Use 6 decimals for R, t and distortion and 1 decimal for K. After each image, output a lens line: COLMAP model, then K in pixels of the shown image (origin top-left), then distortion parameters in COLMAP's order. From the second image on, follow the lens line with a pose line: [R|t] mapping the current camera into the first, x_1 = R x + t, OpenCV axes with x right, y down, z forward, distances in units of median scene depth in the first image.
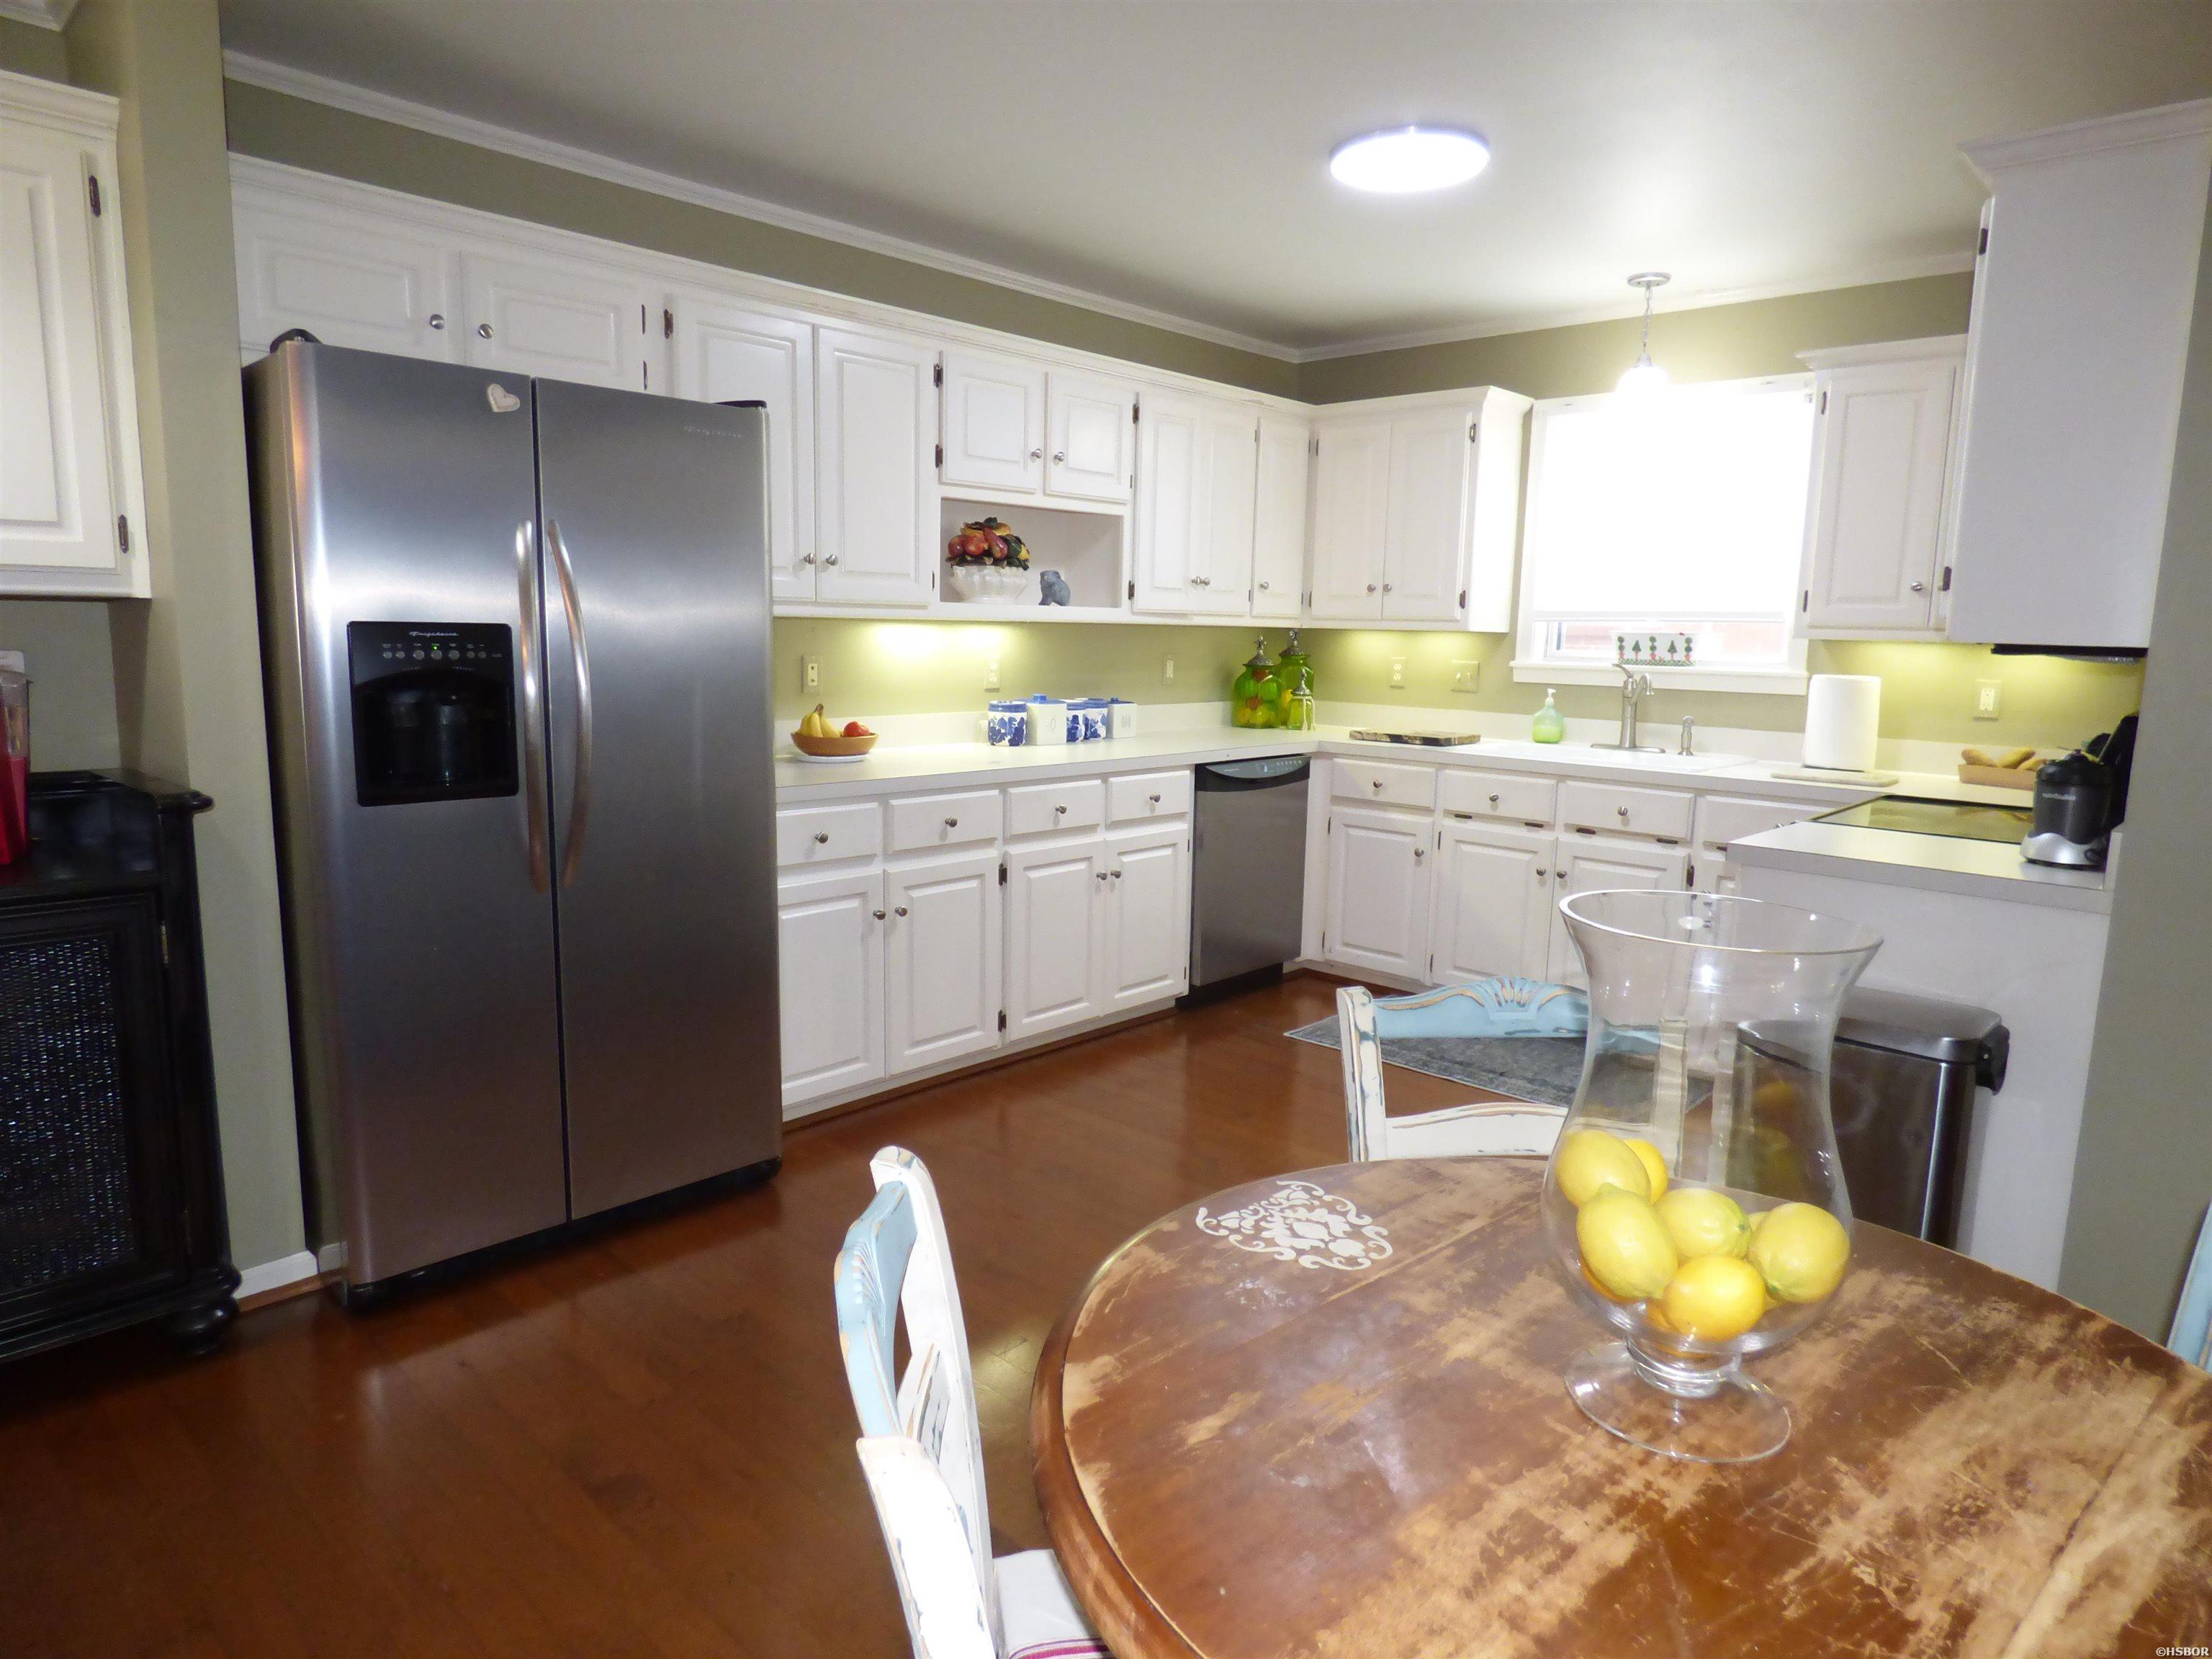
lens RADIAL K [[1308.0, 0, 1099.3], [0, 1308.0, 824.8], [0, 0, 1]] dist [-0.020353, 0.000370]
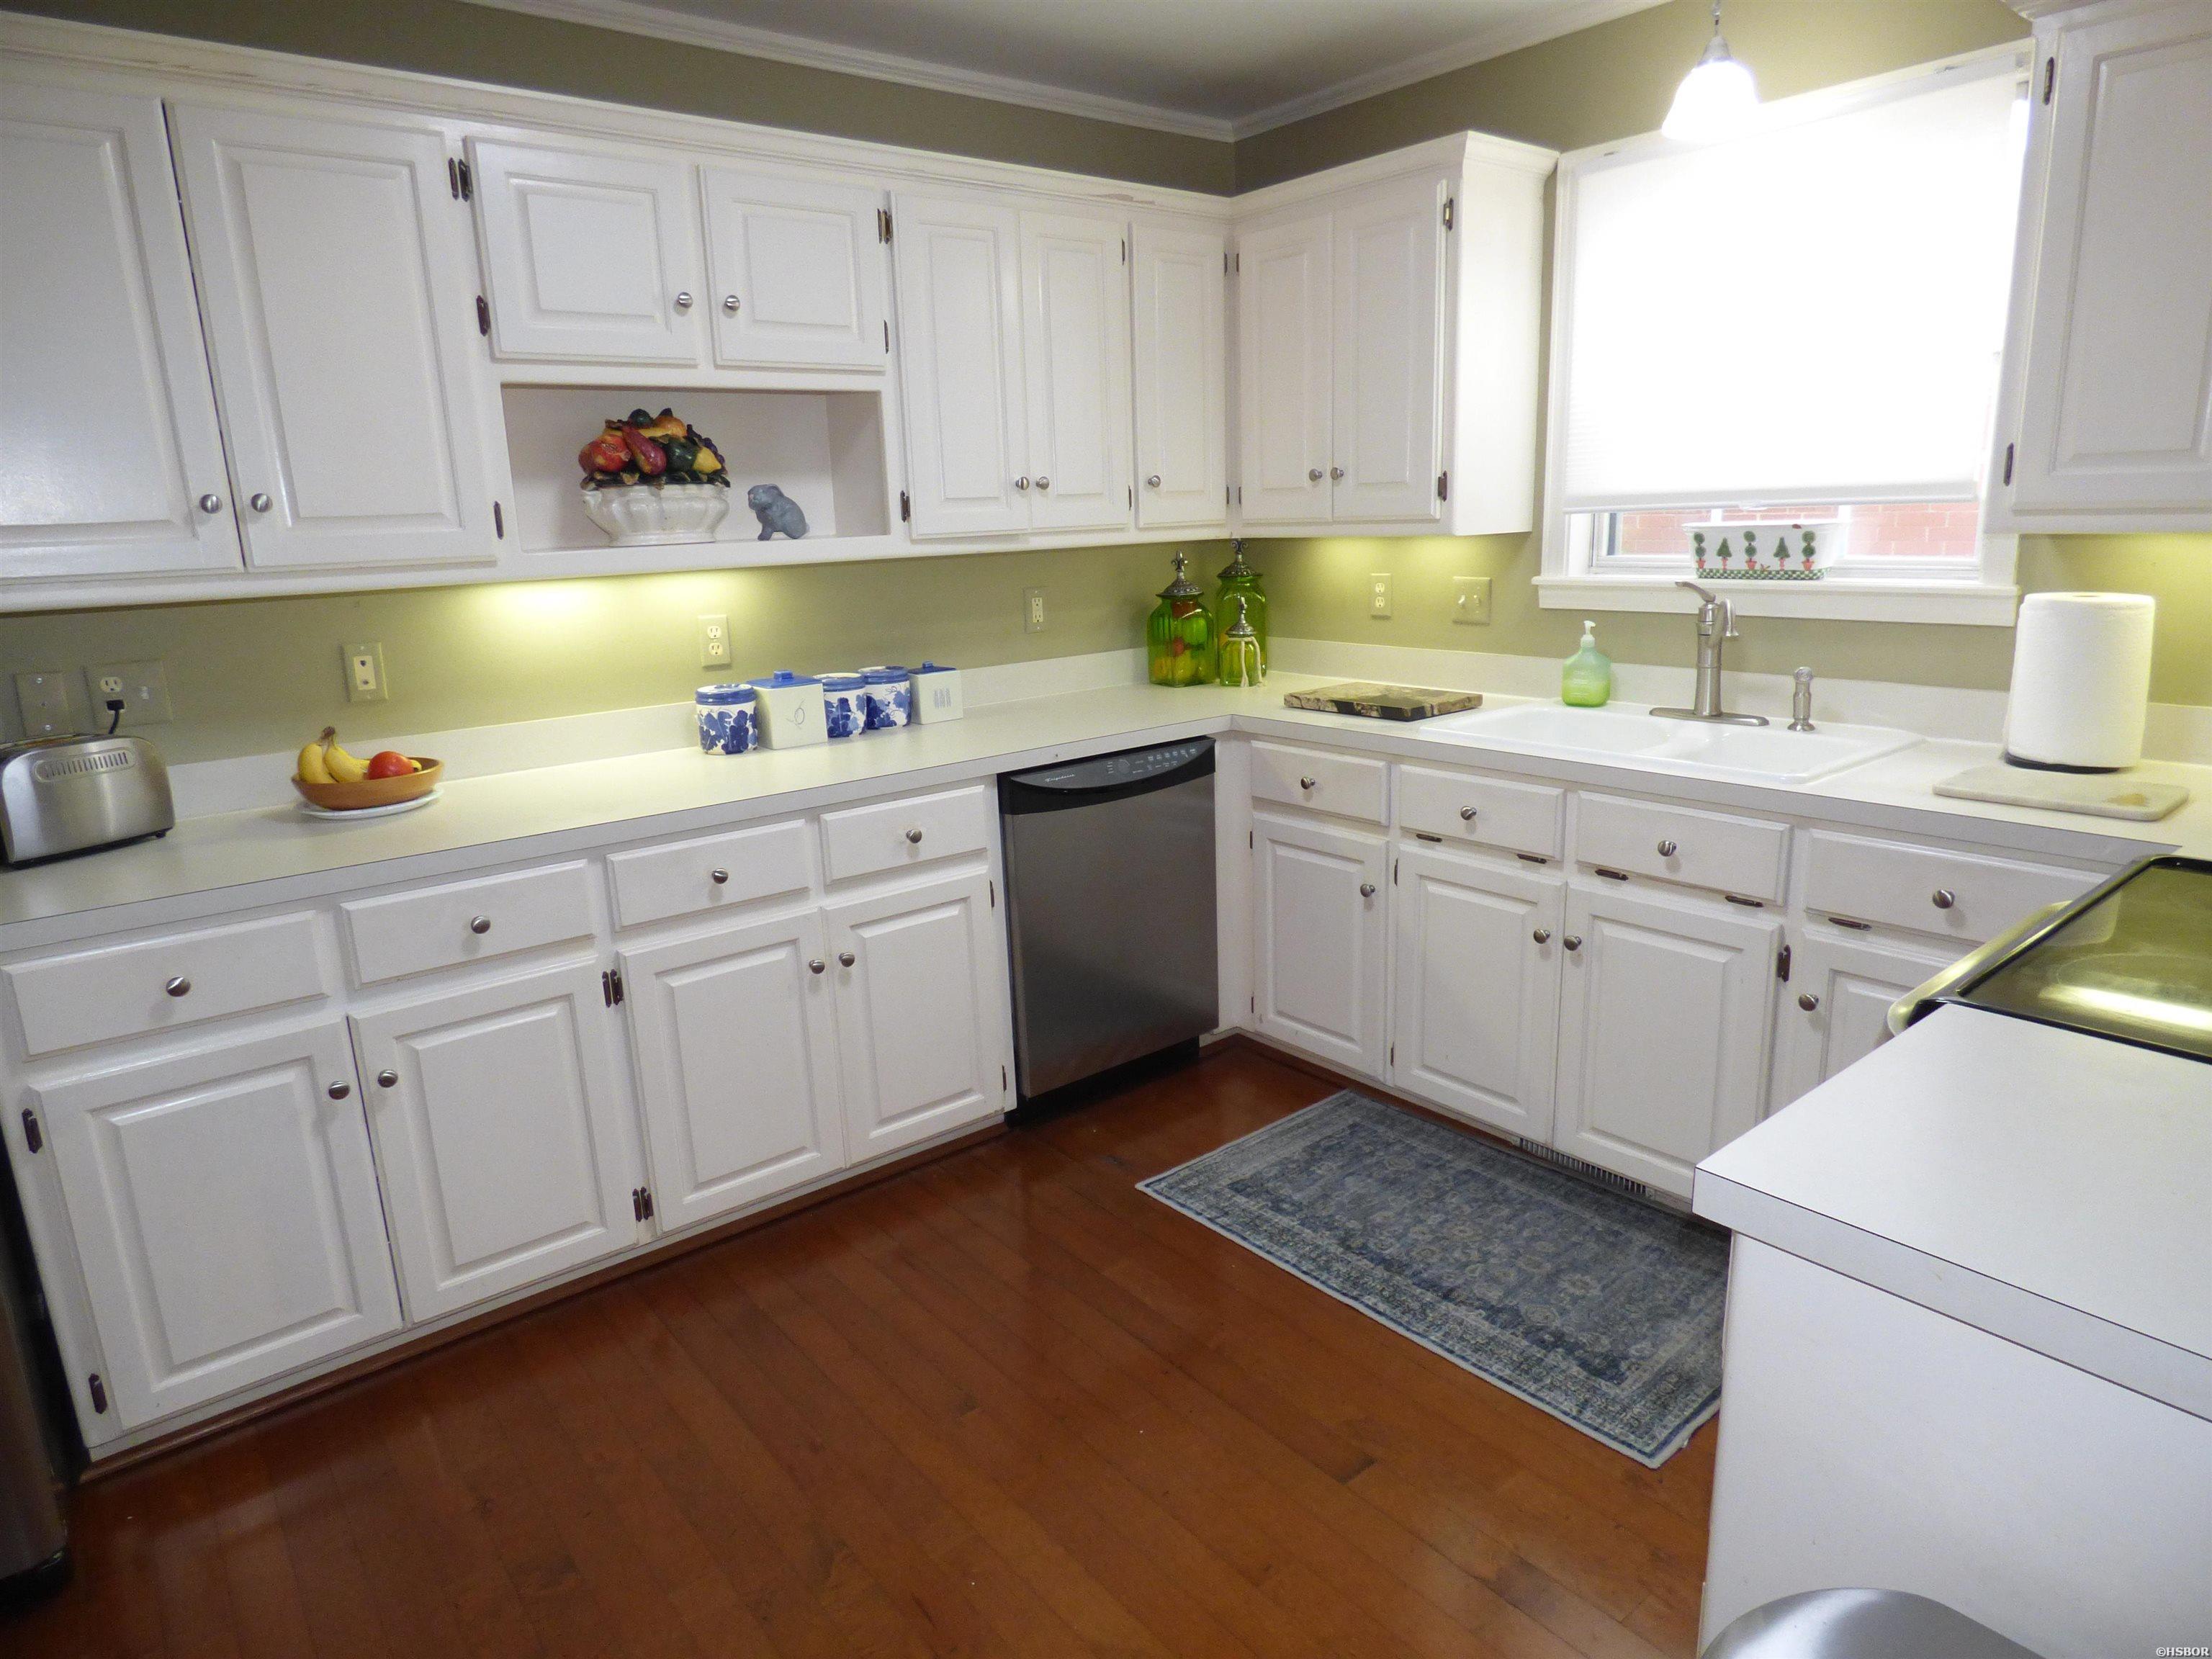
lens RADIAL K [[1315.4, 0, 1106.0], [0, 1315.4, 829.5], [0, 0, 1]] dist [-0.010766, -0.010683]
pose [[0.990247, -0.024912, -0.137076, 0.225073], [0.036870, 0.995664, 0.085405, -0.075353], [0.134354, -0.089626, 0.986872, 0.372163]]
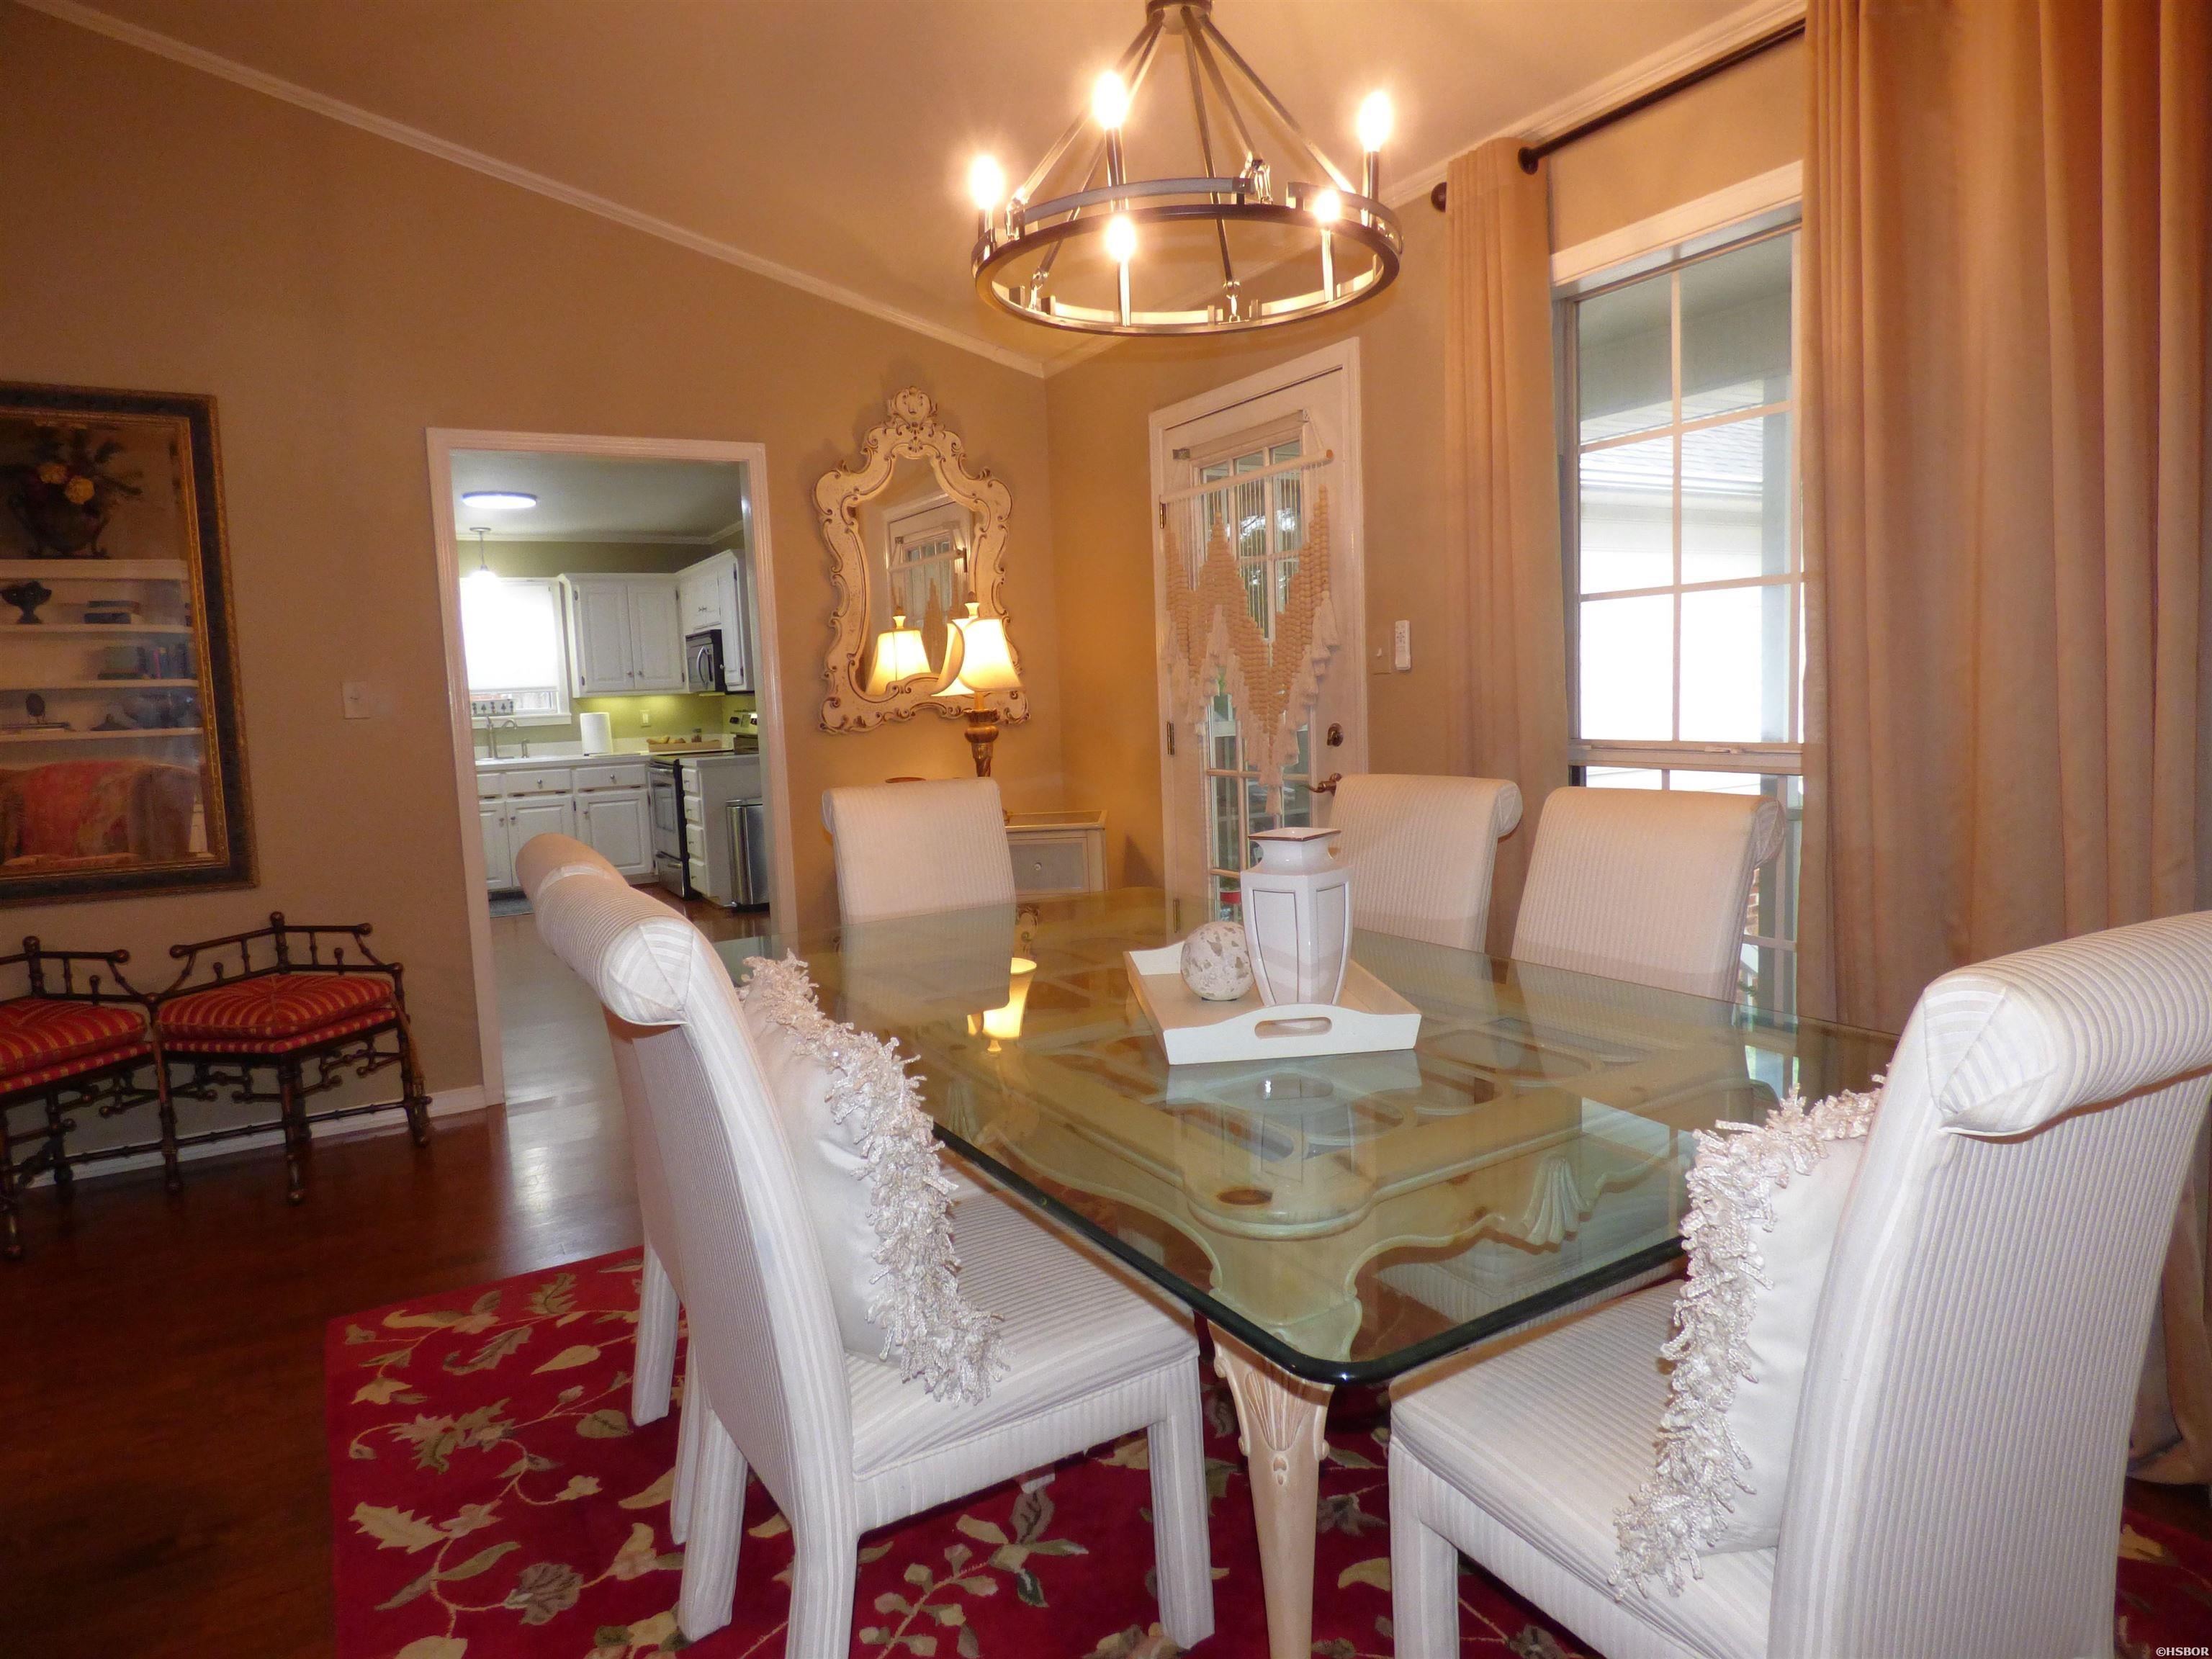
lens RADIAL K [[1327.1, 0, 1108.8], [0, 1327.1, 820.3], [0, 0, 1]] dist [-0.008616, 0.003533]
pose [[0.289267, -0.130884, 0.948258, -1.337999], [0.190165, 0.978722, 0.077078, 0.058998], [-0.938169, 0.158030, 0.308002, -0.507141]]
